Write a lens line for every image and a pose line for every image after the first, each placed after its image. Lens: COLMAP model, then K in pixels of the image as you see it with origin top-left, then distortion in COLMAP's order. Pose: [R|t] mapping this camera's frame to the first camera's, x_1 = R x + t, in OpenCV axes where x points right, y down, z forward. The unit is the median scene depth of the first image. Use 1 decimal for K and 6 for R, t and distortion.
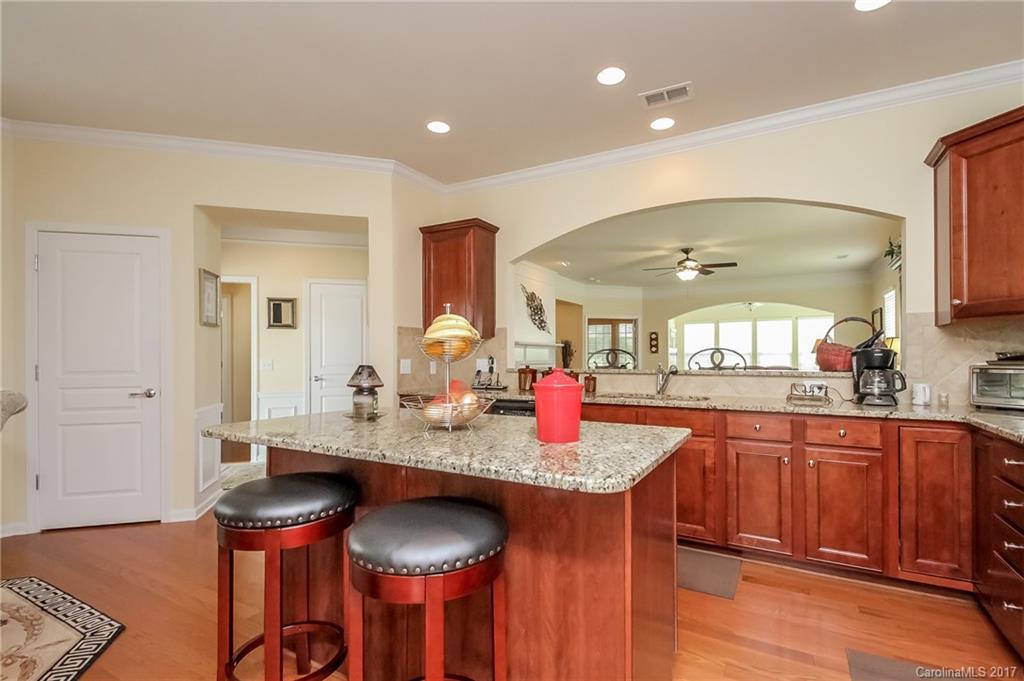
lens RADIAL K [[487.4, 0, 511.2], [0, 487.4, 358.6], [0, 0, 1]] dist [0.014553, -0.000471]
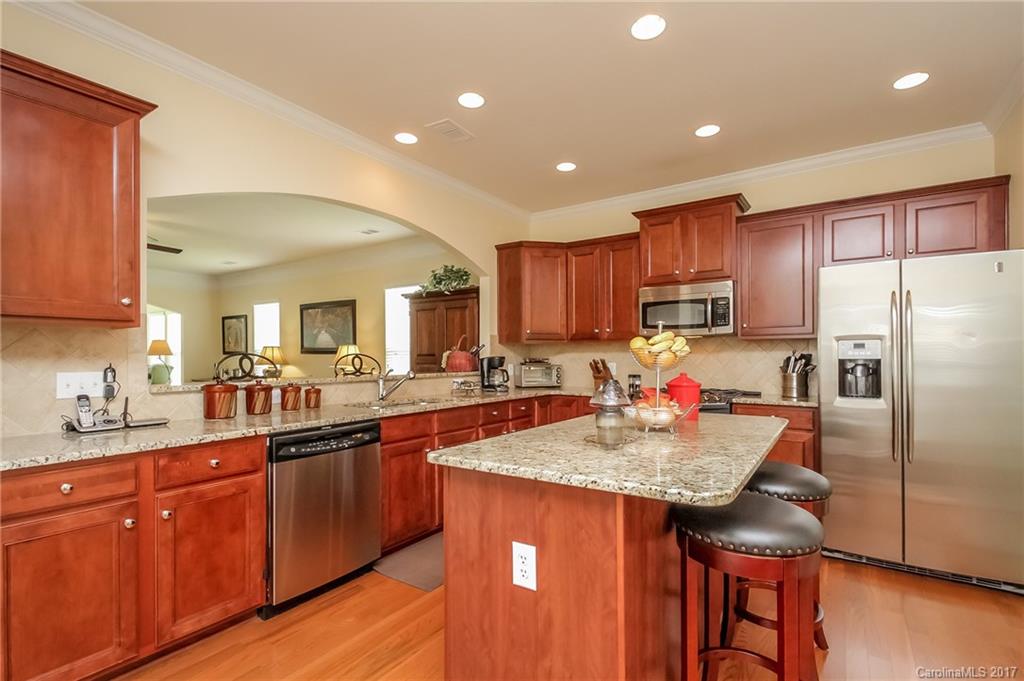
lens RADIAL K [[487.4, 0, 509.8], [0, 487.4, 356.0], [0, 0, 1]] dist [0.014553, -0.000471]
pose [[0.090864, 0.000934, 0.995863, -0.253938], [0.006110, 0.999980, -0.001495, -0.005463], [-0.995845, 0.006220, 0.090857, 0.267181]]
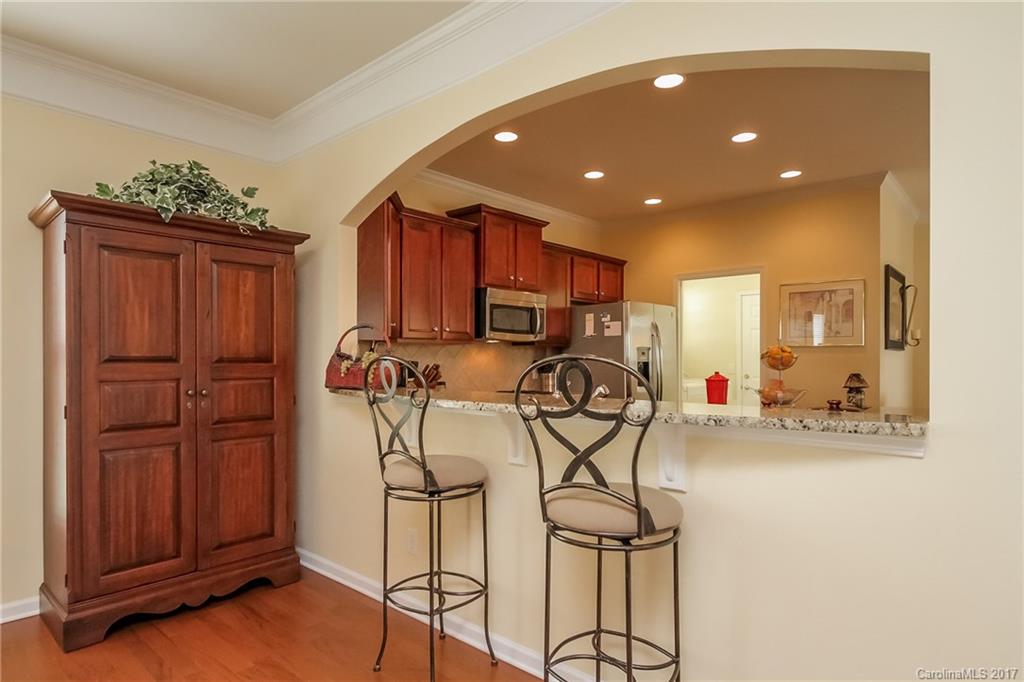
lens RADIAL K [[576.2, 0, 511.6], [0, 576.2, 359.6], [0, 0, 1]] dist [0.012257, 0.001993]
pose [[-0.979948, 0.002212, 0.199241, 0.091164], [0.003933, 0.999958, 0.008243, -0.010256], [-0.199215, 0.008861, -0.979916, 0.674002]]
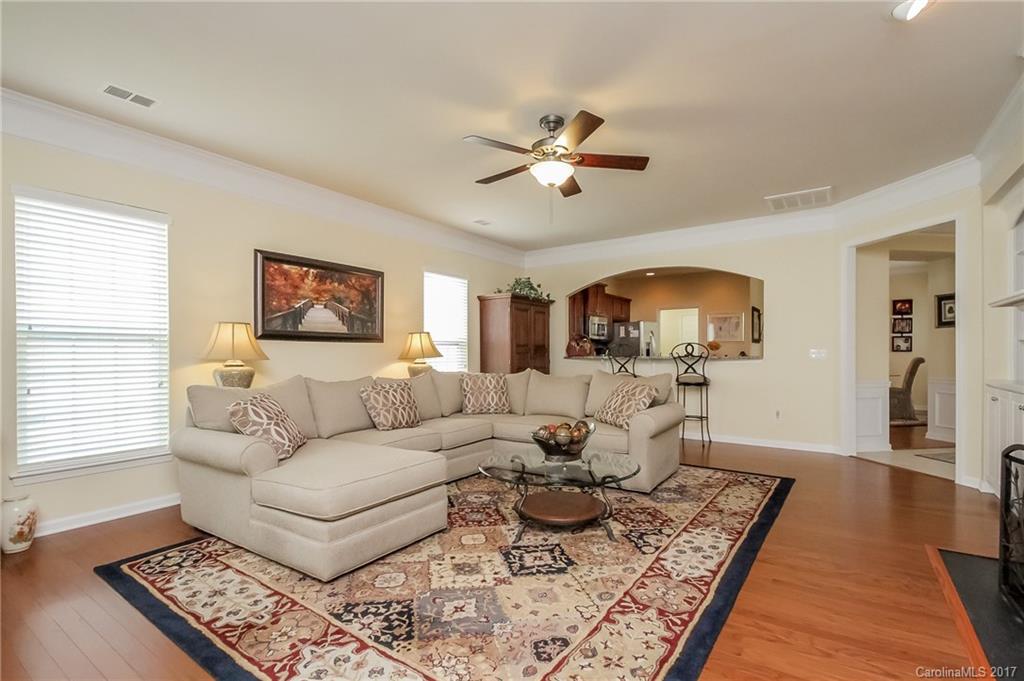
lens RADIAL K [[487.4, 0, 505.1], [0, 487.4, 350.4], [0, 0, 1]] dist [0.014553, -0.000471]
pose [[-0.995985, 0.002696, 0.089484, 0.289877], [0.002874, 0.999994, 0.001860, -0.002400], [-0.089479, 0.002109, -0.995987, 1.164000]]
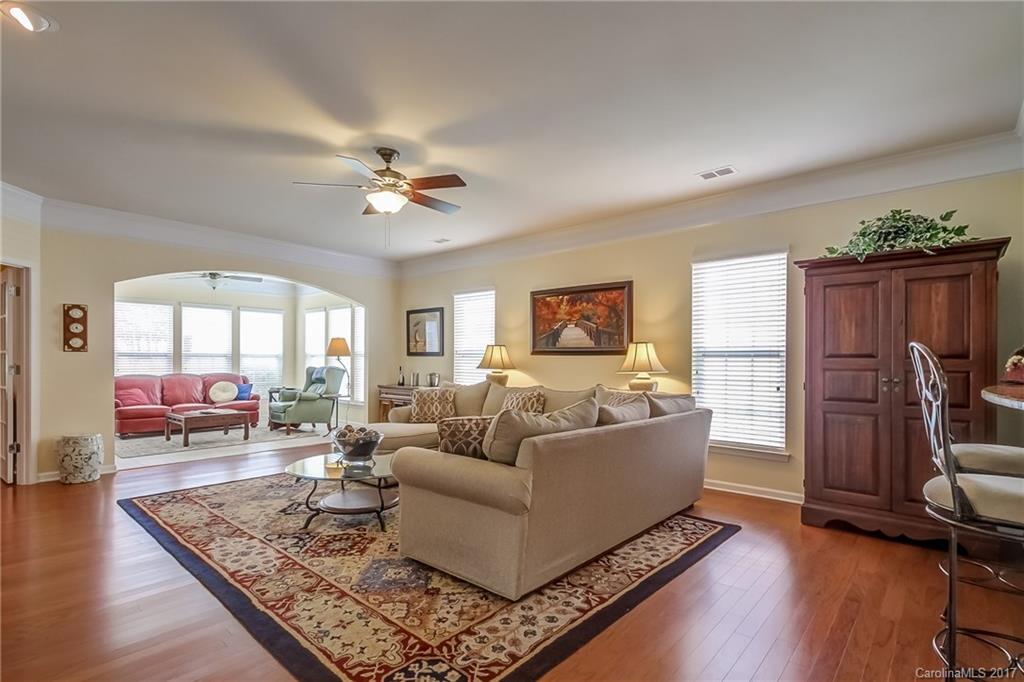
lens RADIAL K [[487.4, 0, 514.7], [0, 487.4, 359.9], [0, 0, 1]] dist [0.014553, -0.000471]
pose [[0.201051, 0.006027, 0.979562, -0.088541], [-0.003969, 0.999978, -0.005338, -0.002463], [-0.979573, -0.002814, 0.201071, 0.600175]]
